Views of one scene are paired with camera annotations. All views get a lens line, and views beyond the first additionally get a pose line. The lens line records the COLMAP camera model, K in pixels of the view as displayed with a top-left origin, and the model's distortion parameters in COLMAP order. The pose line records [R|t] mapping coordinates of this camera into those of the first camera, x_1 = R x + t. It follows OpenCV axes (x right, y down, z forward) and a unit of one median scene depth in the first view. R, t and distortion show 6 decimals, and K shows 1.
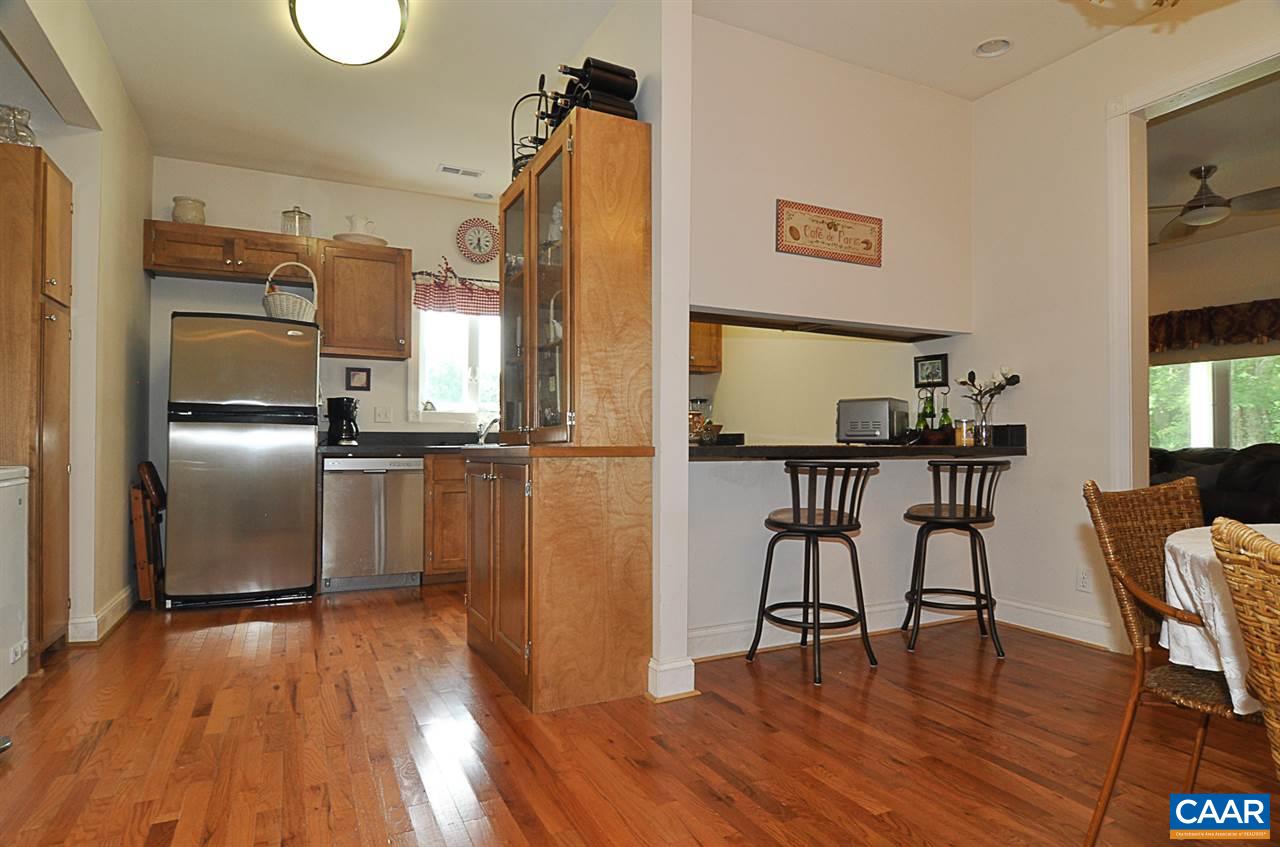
lens RADIAL K [[709.5, 0, 641.1], [0, 709.5, 430.0], [0, 0, 1]] dist [-0.004996, -0.011537]
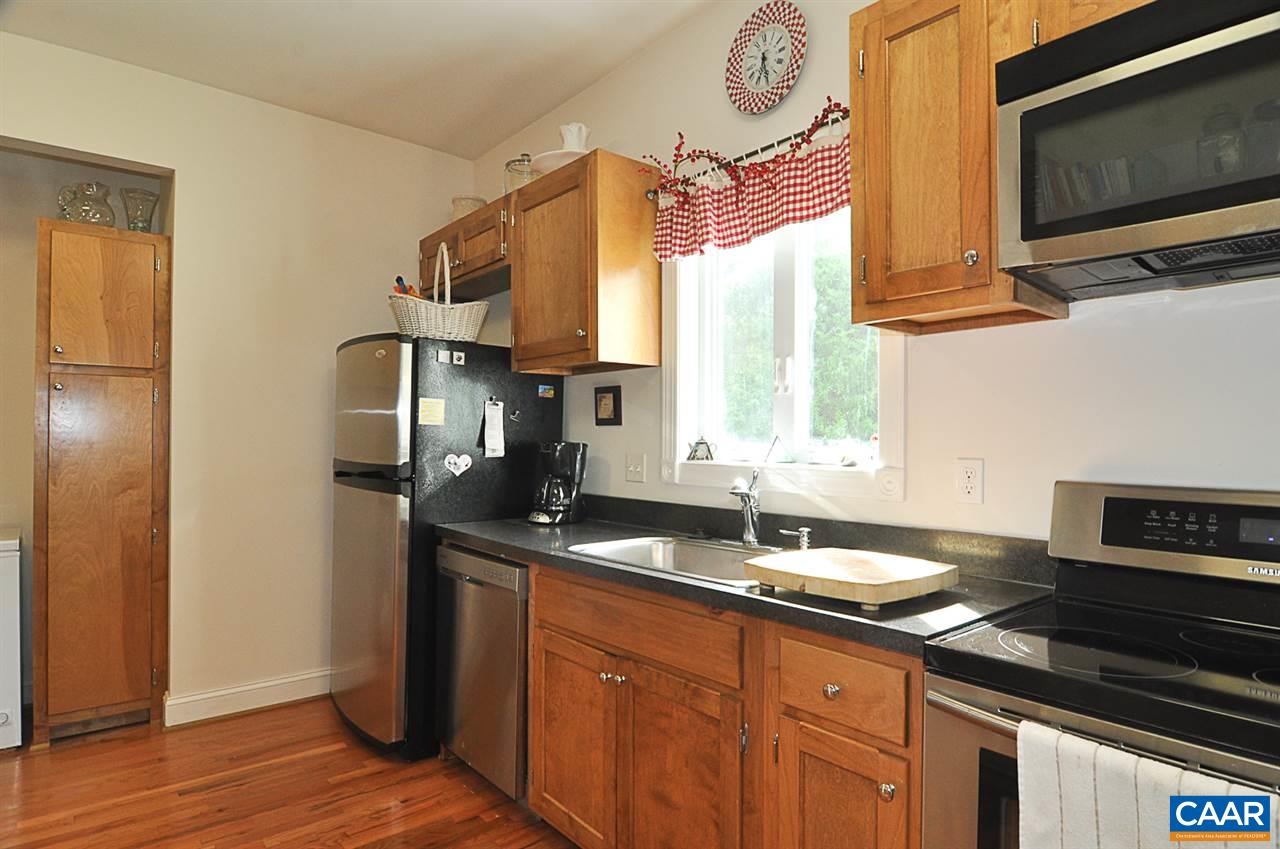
lens RADIAL K [[709.5, 0, 641.1], [0, 709.5, 431.0], [0, 0, 1]] dist [-0.004996, -0.011537]
pose [[0.238983, -0.011106, -0.970960, 0.271246], [0.014648, 0.999862, -0.007832, -0.072494], [0.970913, -0.012351, 0.239112, 1.391299]]
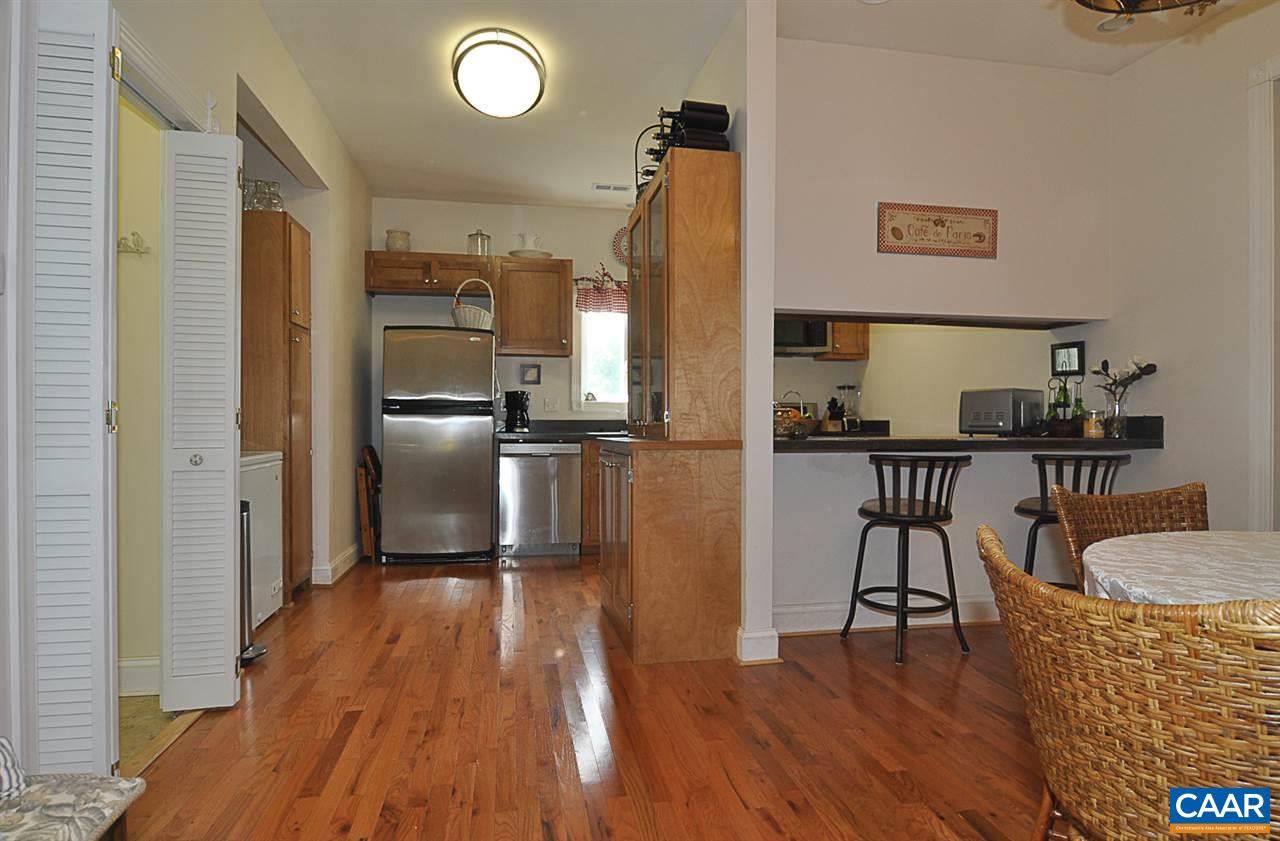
lens RADIAL K [[707.1, 0, 640.0], [0, 707.1, 420.5], [0, 0, 1]] dist [-0.000445, -0.026651]
pose [[0.962946, -0.000645, -0.269694, 0.132999], [0.005128, 0.999860, 0.015920, -0.022036], [0.269646, -0.016713, 0.962814, -0.102476]]
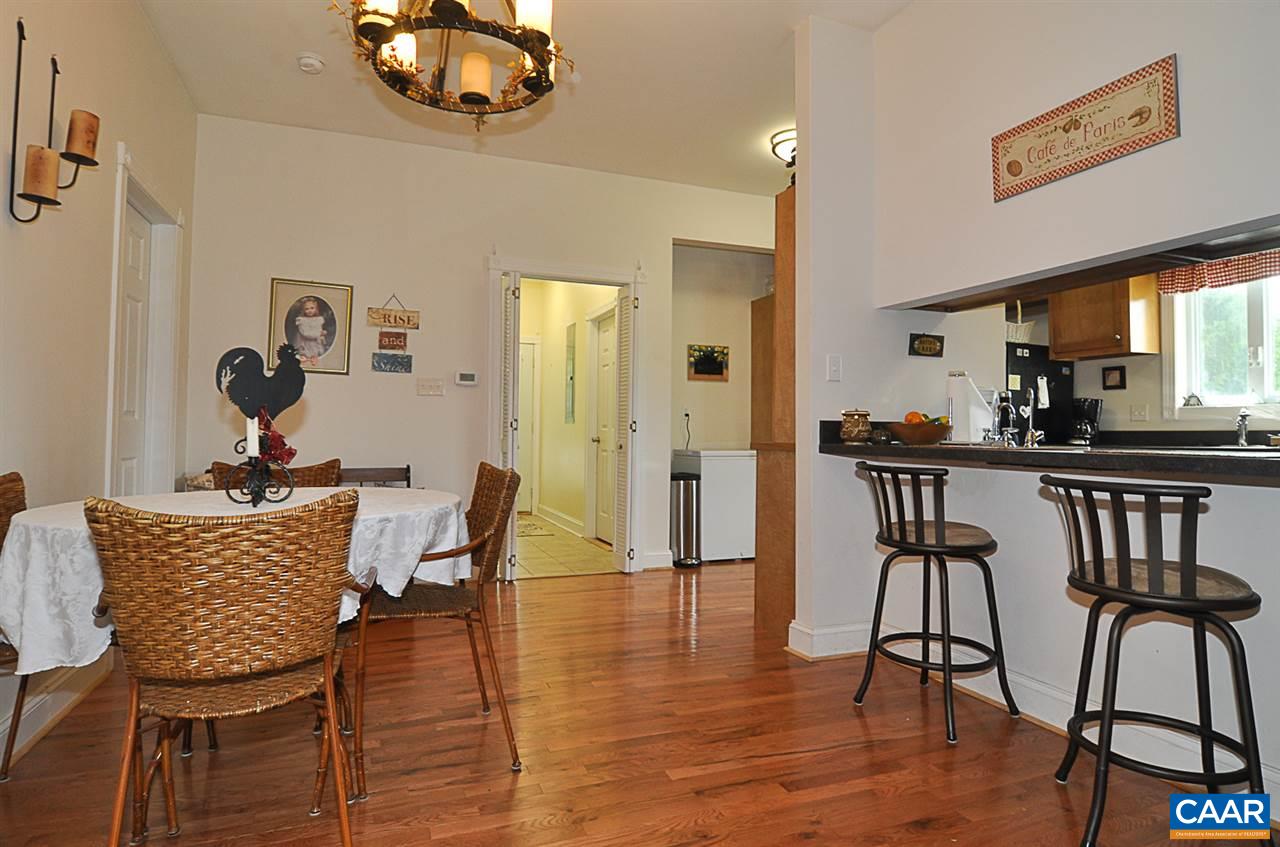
lens RADIAL K [[695.4, 0, 639.5], [0, 695.4, 412.4], [0, 0, 1]] dist [-0.001806, -0.033044]
pose [[-0.095223, -0.032425, -0.994928, 0.984351], [0.009485, 0.999394, -0.033479, 0.004009], [0.995411, -0.012625, -0.094857, 0.670622]]
